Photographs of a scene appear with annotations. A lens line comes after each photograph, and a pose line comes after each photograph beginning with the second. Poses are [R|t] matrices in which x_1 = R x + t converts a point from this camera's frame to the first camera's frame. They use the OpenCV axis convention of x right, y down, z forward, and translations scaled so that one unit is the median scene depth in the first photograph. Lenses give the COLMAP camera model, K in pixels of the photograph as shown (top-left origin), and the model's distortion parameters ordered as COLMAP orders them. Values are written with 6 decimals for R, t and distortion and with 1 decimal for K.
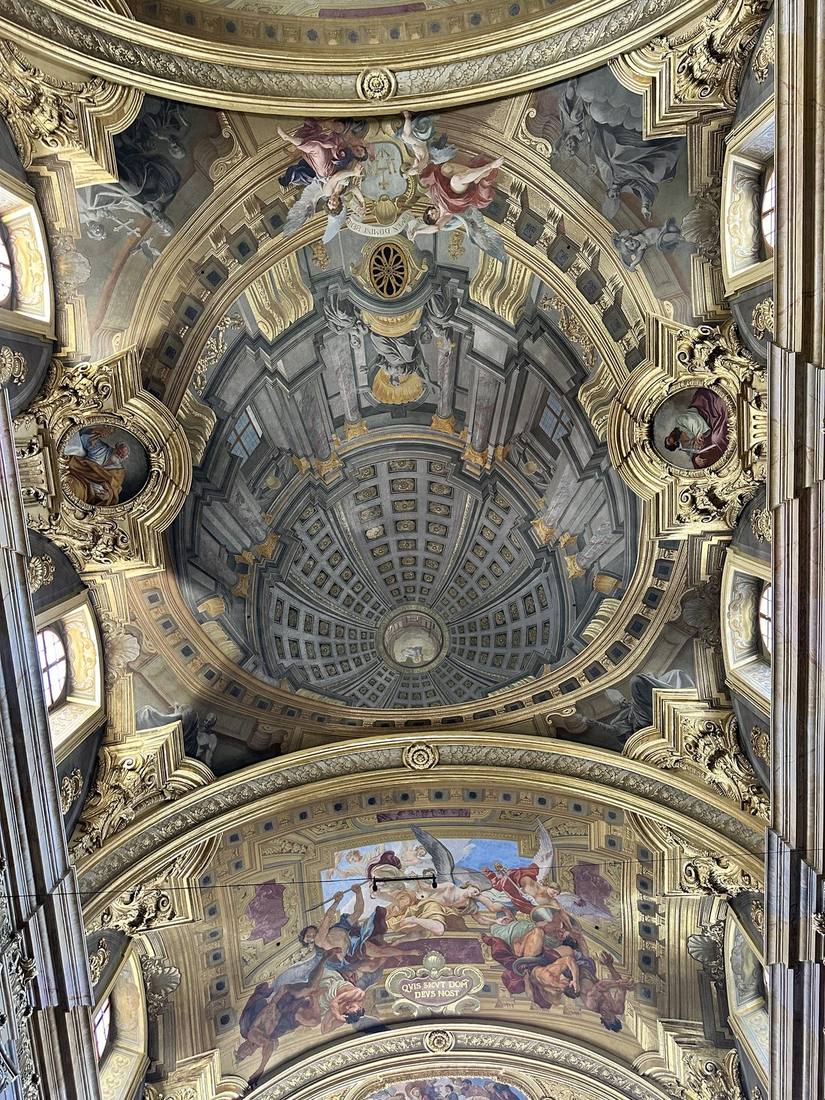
lens RADIAL K [[748.8, 0, 412.5], [0, 748.8, 550.0], [0, 0, 1]] dist [0.138657, -0.232358]
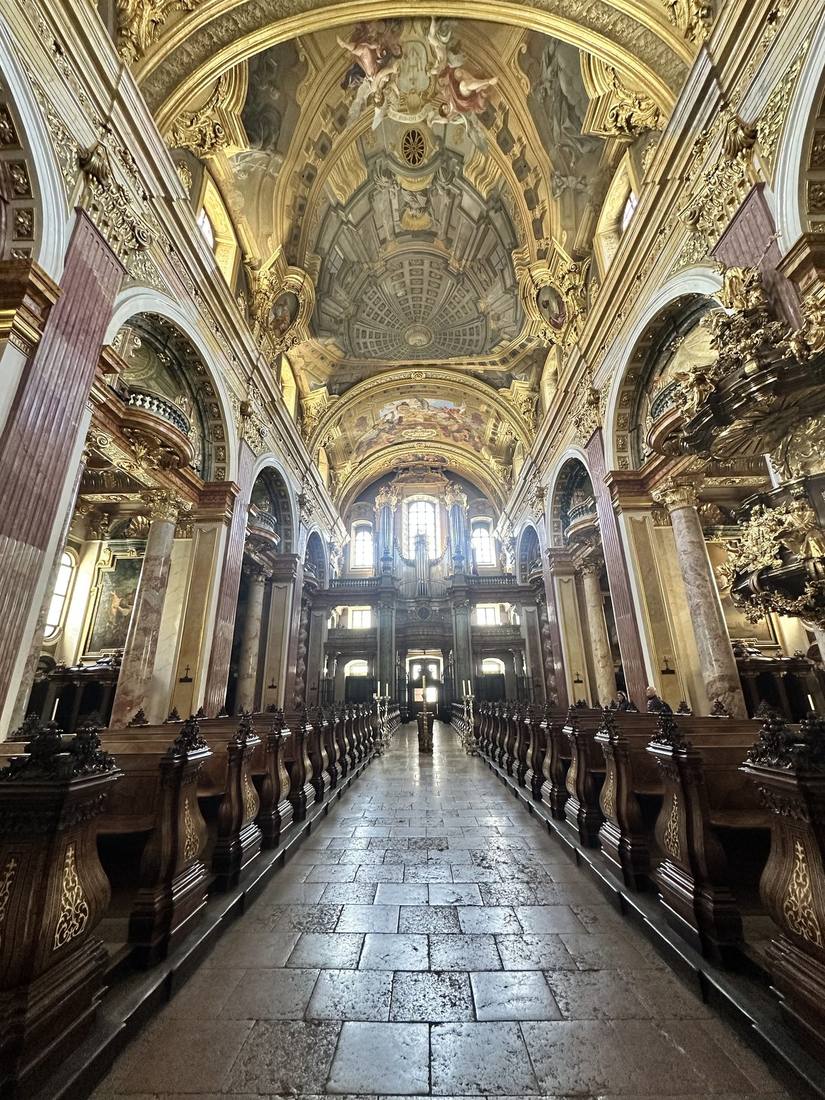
lens RADIAL K [[435.5, 0, 412.5], [0, 435.5, 550.0], [0, 0, 1]] dist [0.000120, -0.000015]
pose [[0.999296, 0.009771, 0.036227, -0.059202], [-0.036694, 0.456108, 0.889168, -0.793346], [-0.007836, -0.889871, 0.456145, -0.150097]]
